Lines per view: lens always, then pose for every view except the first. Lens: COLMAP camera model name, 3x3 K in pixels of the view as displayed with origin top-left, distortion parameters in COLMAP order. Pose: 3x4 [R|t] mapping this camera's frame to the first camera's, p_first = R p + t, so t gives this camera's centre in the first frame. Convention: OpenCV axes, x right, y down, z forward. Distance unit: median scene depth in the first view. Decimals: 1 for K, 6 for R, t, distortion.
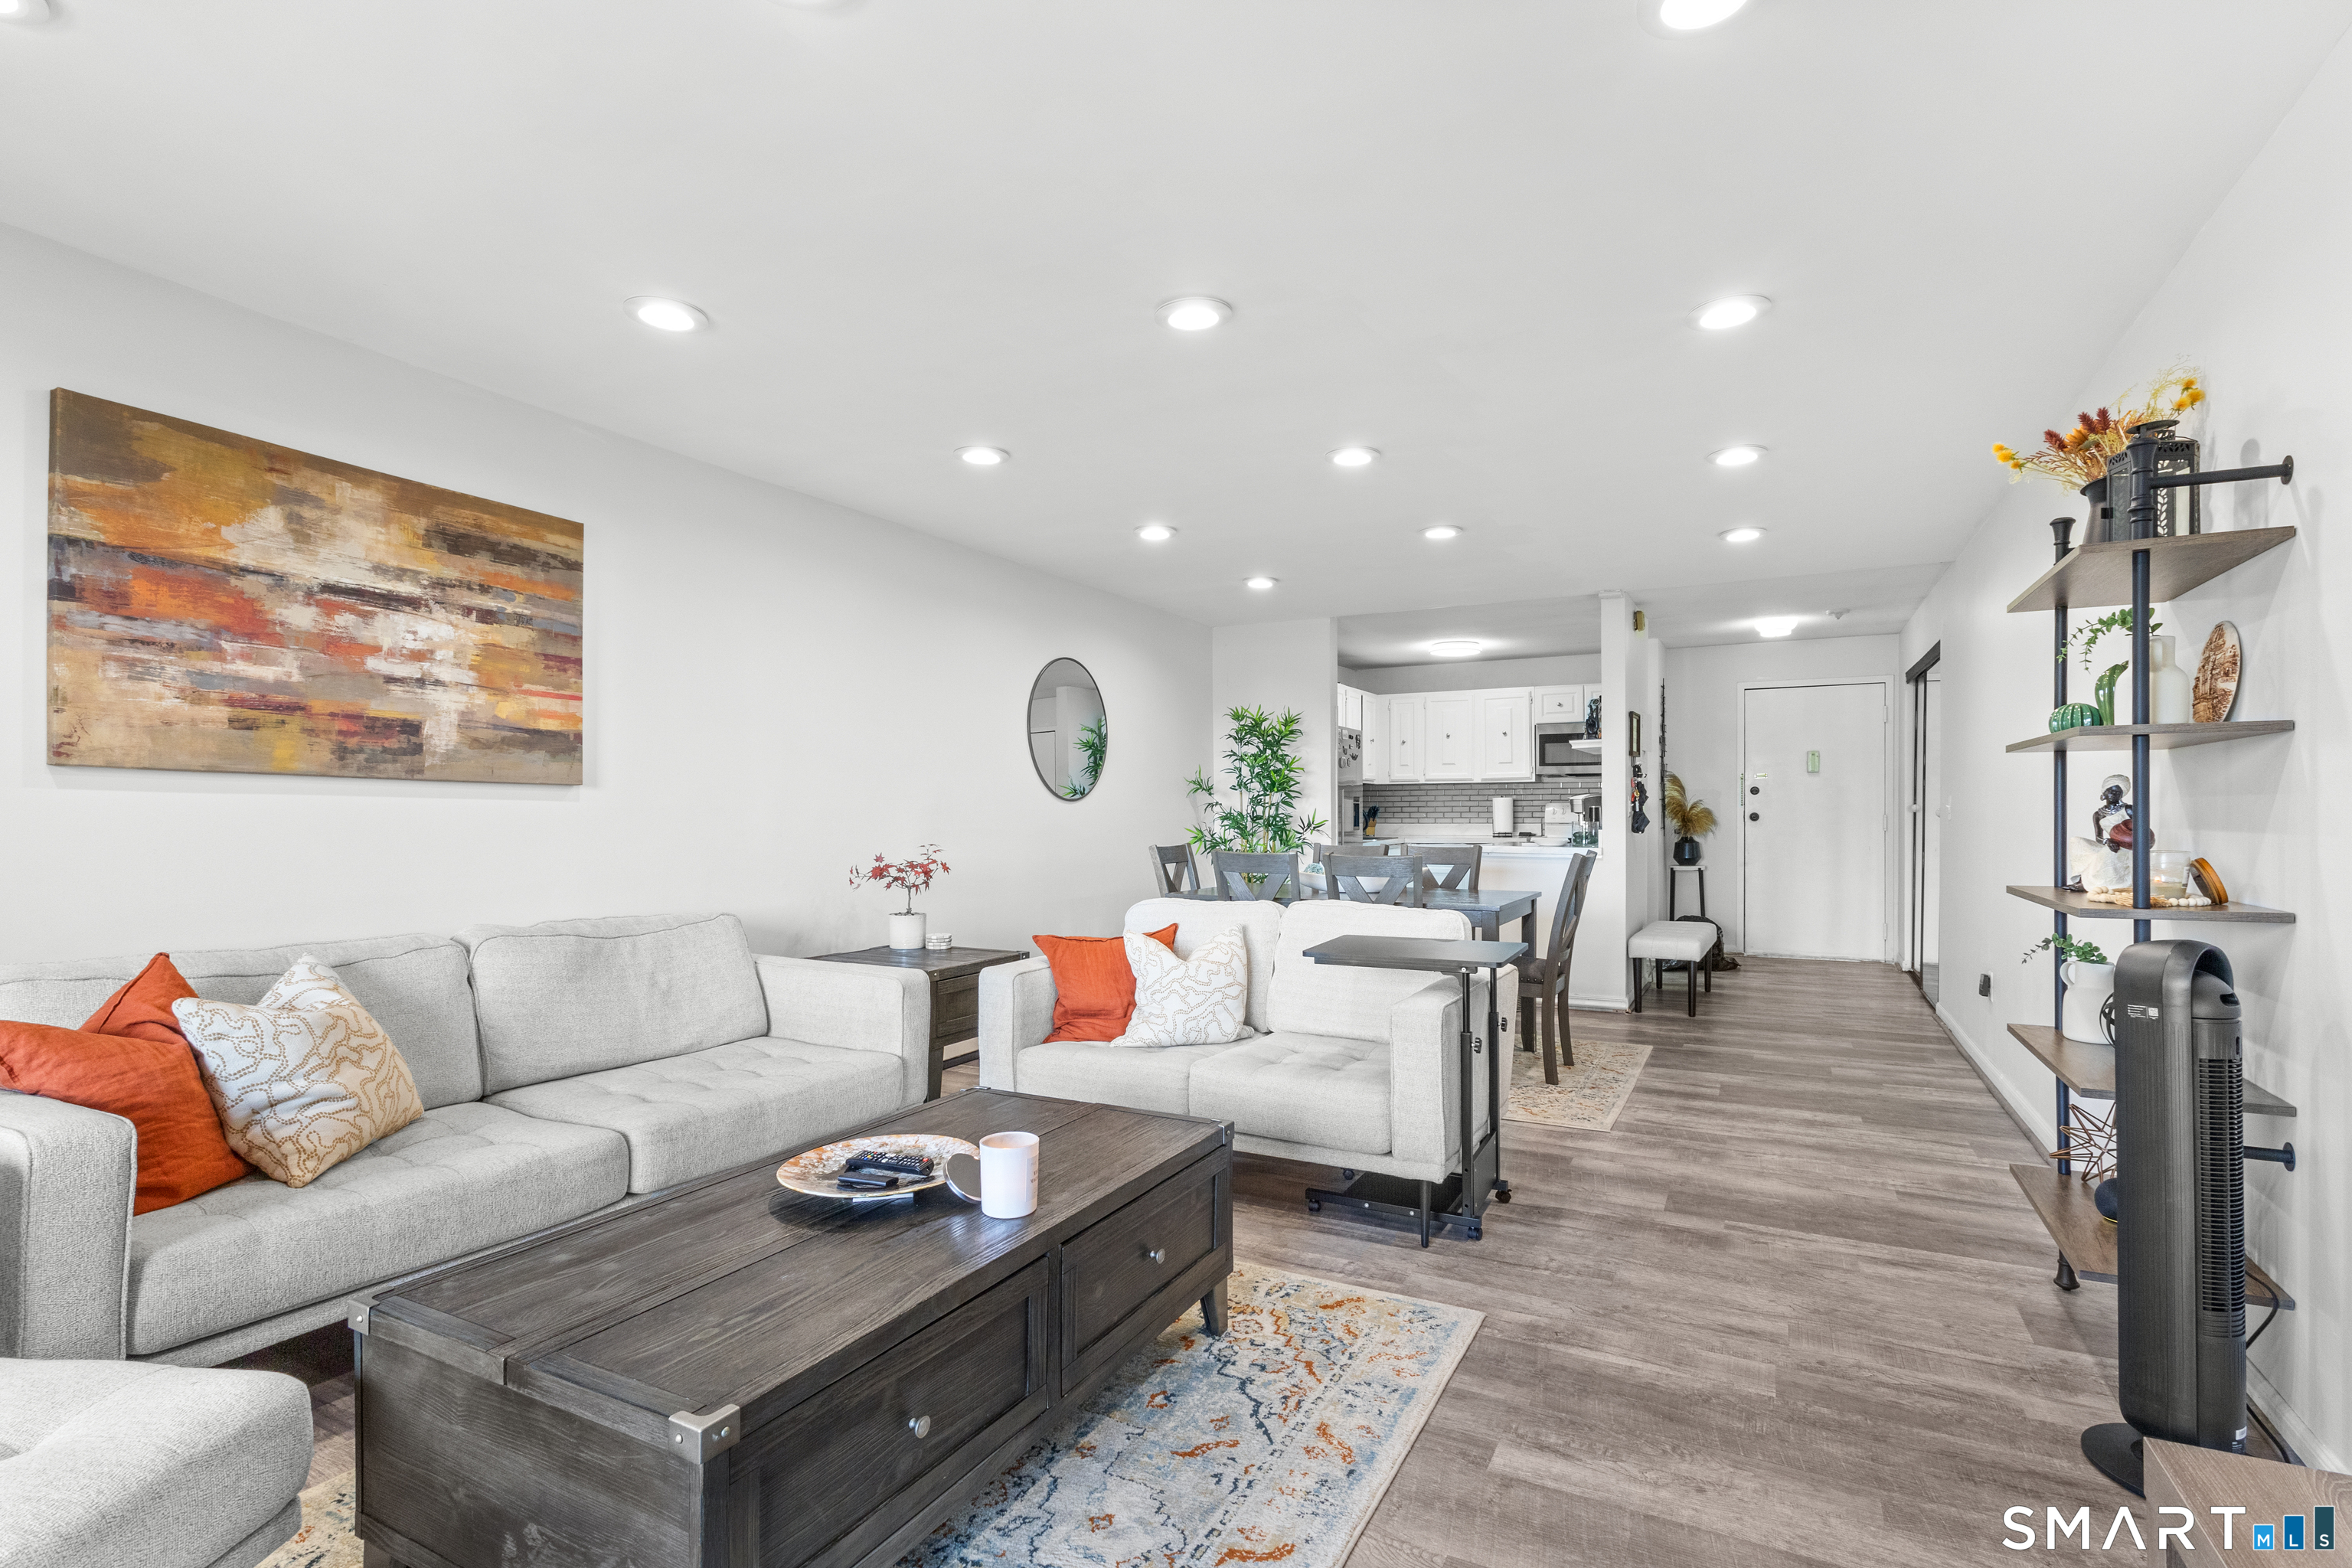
lens RADIAL K [[1121.4, 0, 1191.3], [0, 1121.4, 823.4], [0, 0, 1]] dist [0.000829, 0.000569]
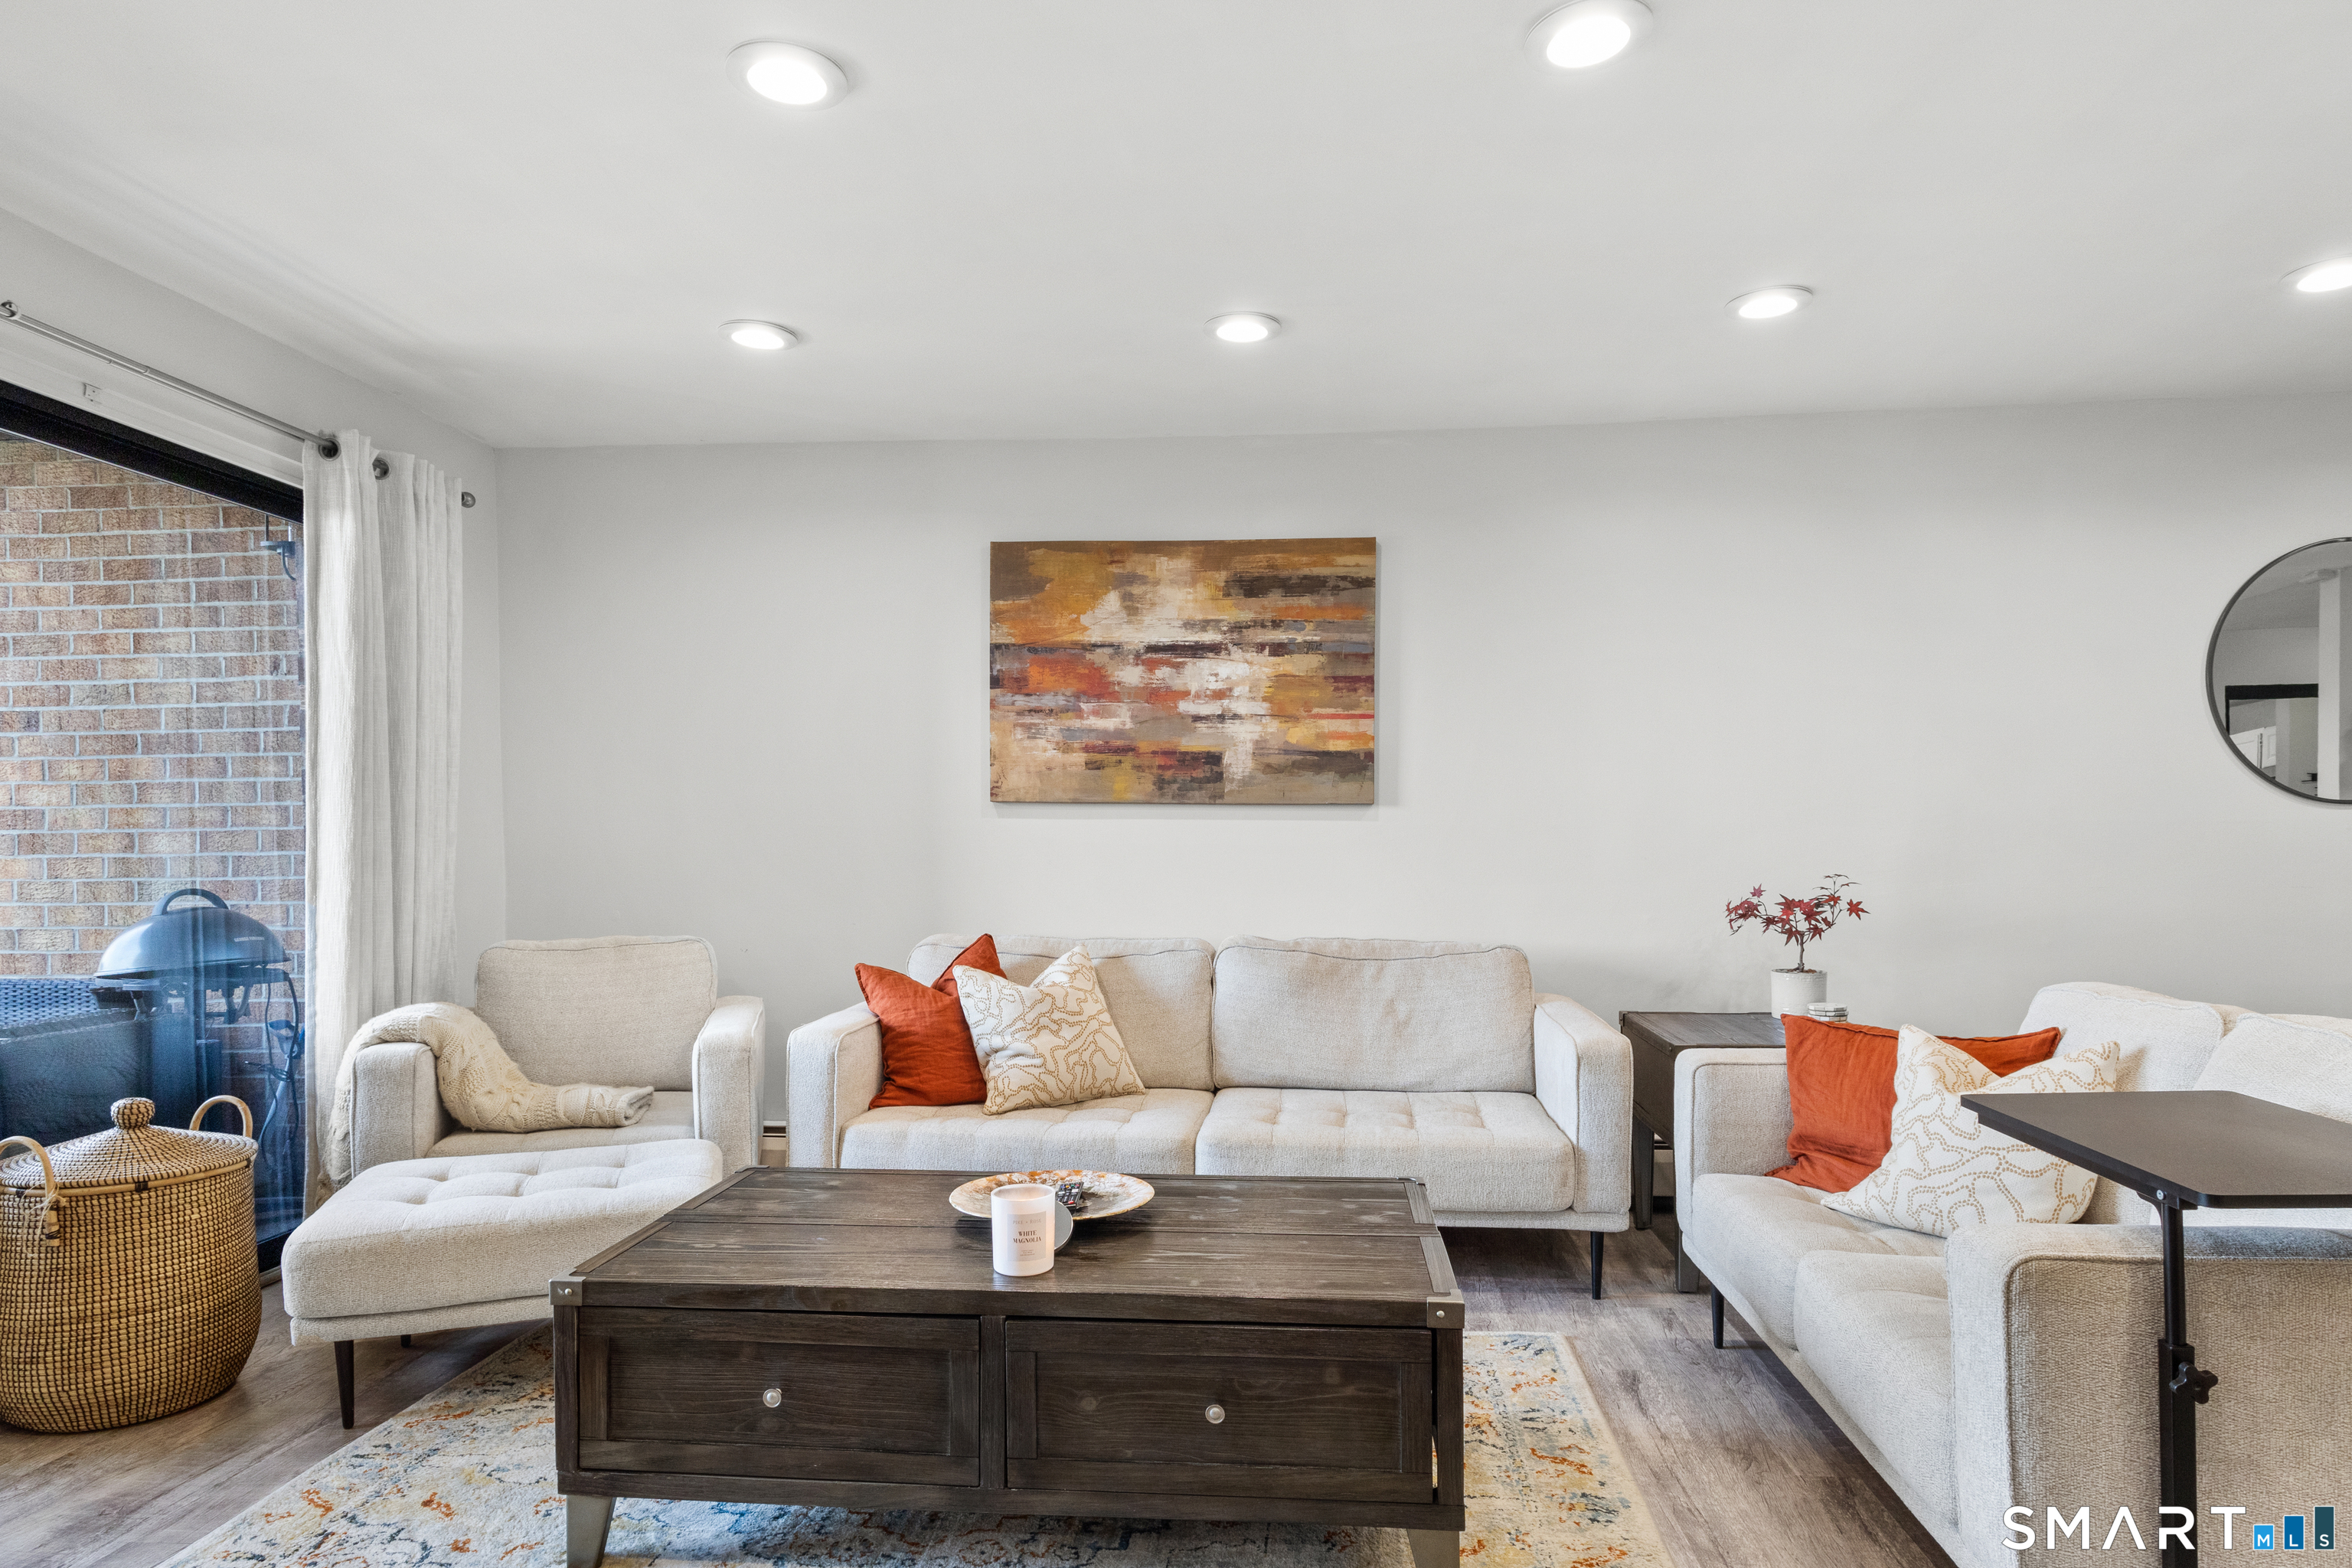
lens RADIAL K [[1360.1, 0, 1177.0], [0, 1360.1, 877.7], [0, 0, 1]] dist [0.017711, -0.000208]
pose [[0.370729, 0.028054, -0.928317, 0.606190], [-0.002350, 0.999569, 0.029269, -0.004693], [0.928738, -0.008669, 0.370635, 0.470340]]
